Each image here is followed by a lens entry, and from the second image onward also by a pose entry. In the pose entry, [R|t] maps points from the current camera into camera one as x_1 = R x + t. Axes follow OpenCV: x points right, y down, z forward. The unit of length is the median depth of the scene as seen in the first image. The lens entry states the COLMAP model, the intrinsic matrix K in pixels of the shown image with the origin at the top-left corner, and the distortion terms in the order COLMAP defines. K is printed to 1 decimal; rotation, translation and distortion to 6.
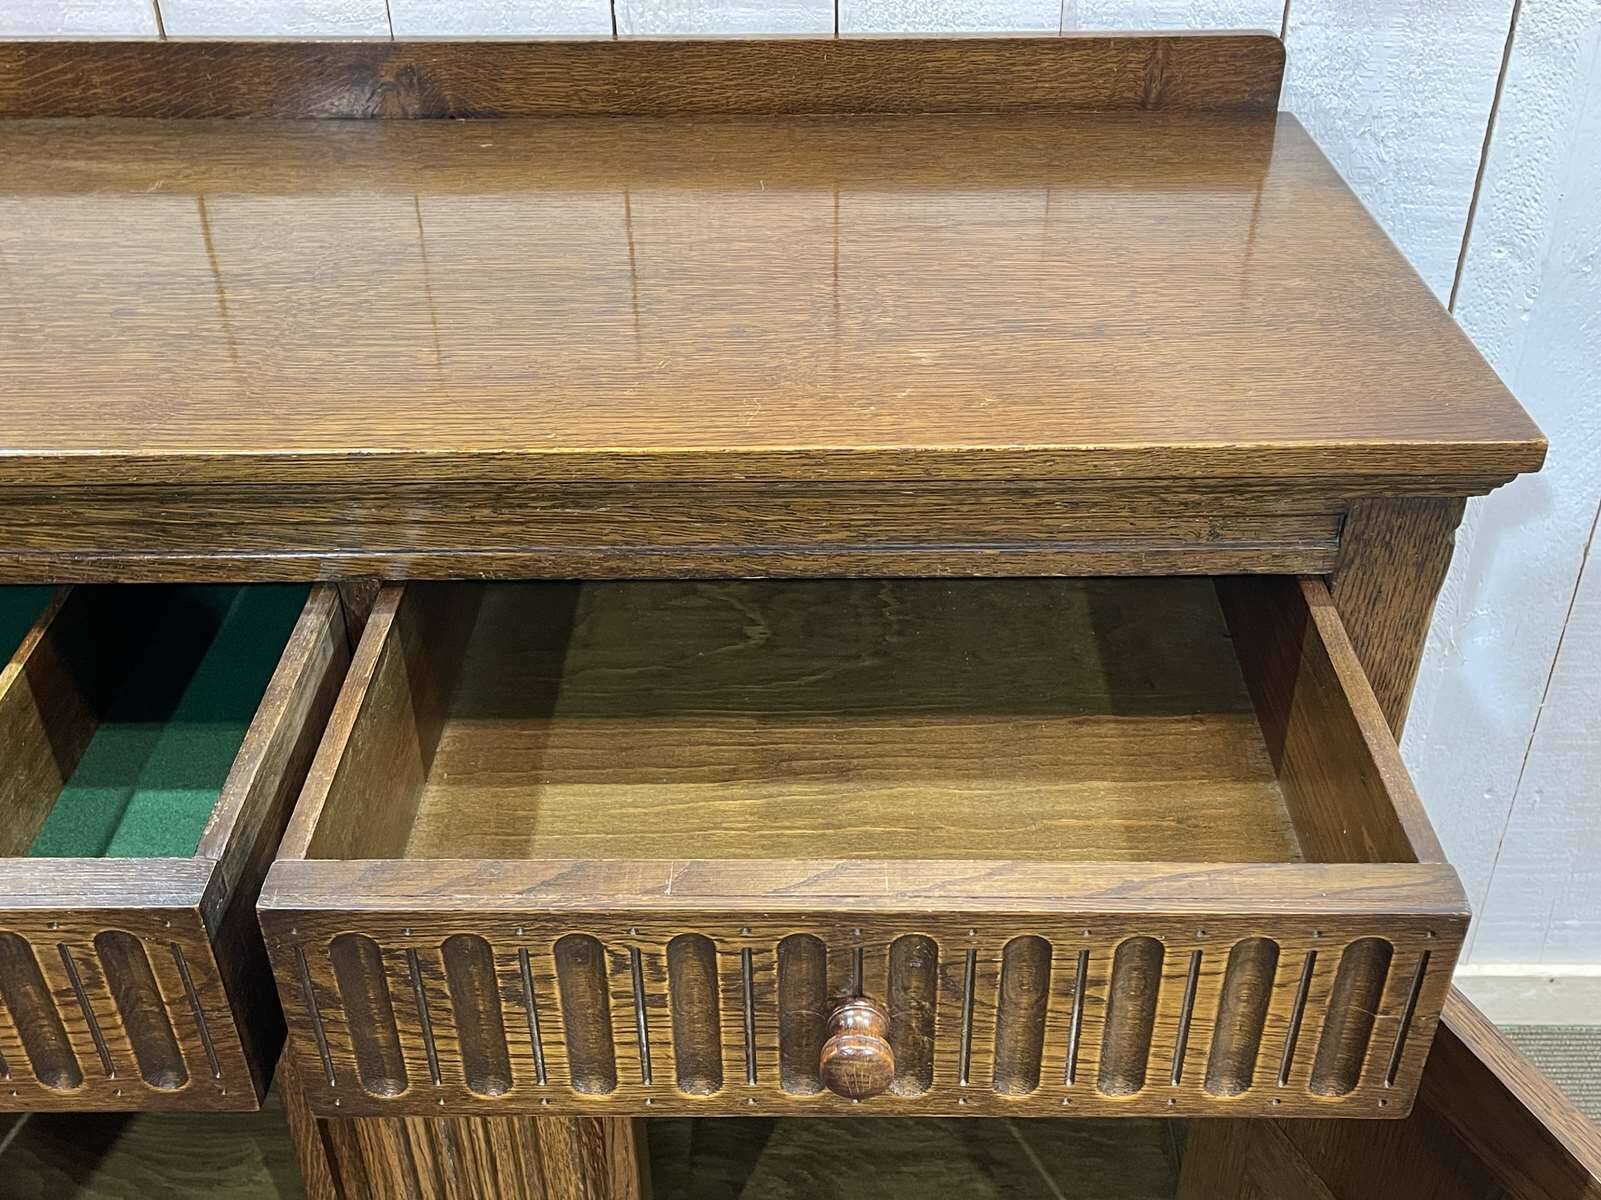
lens RADIAL K [[1638.0, 0, 812.2], [0, 1638.0, 610.2], [0, 0, 1]] dist [0.046042, -0.038008]
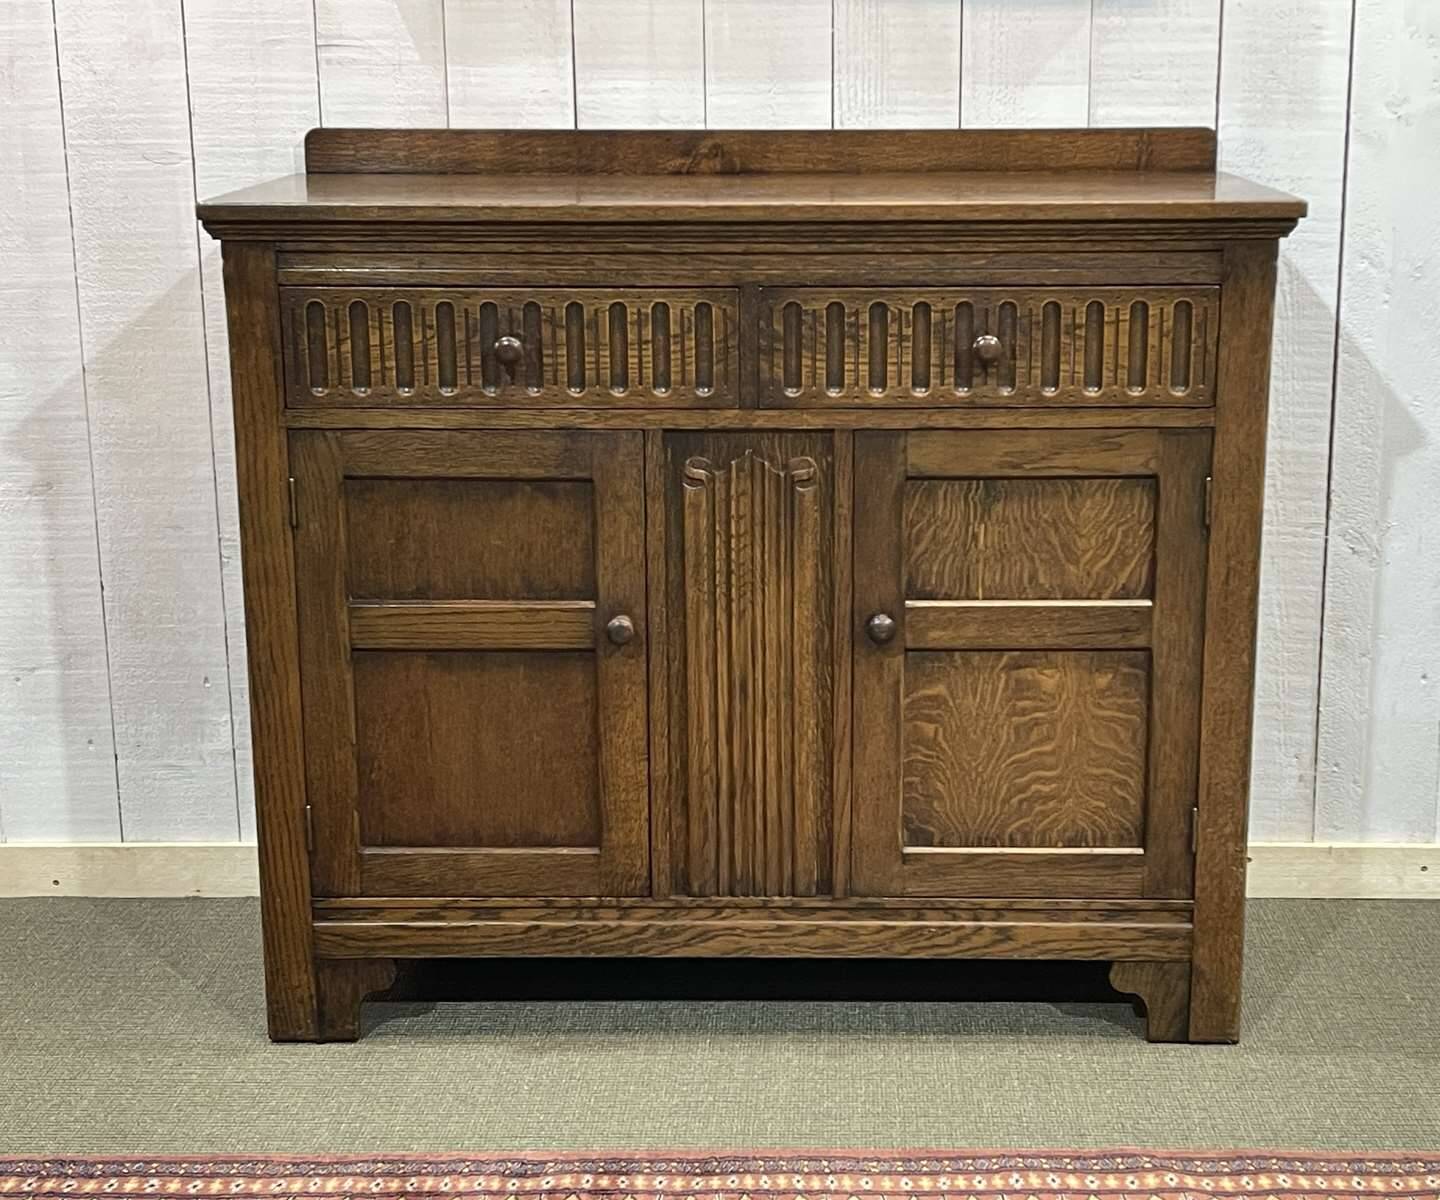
lens RADIAL K [[2327.5, 0, 770.8], [0, 2327.5, 614.9], [0, 0, 1]] dist [0.163781, -0.580780]
pose [[0.999830, 0.007623, -0.016815, -0.195516], [-0.012924, 0.939388, -0.342614, 1.382918], [0.013184, 0.342772, 0.939326, -1.626430]]
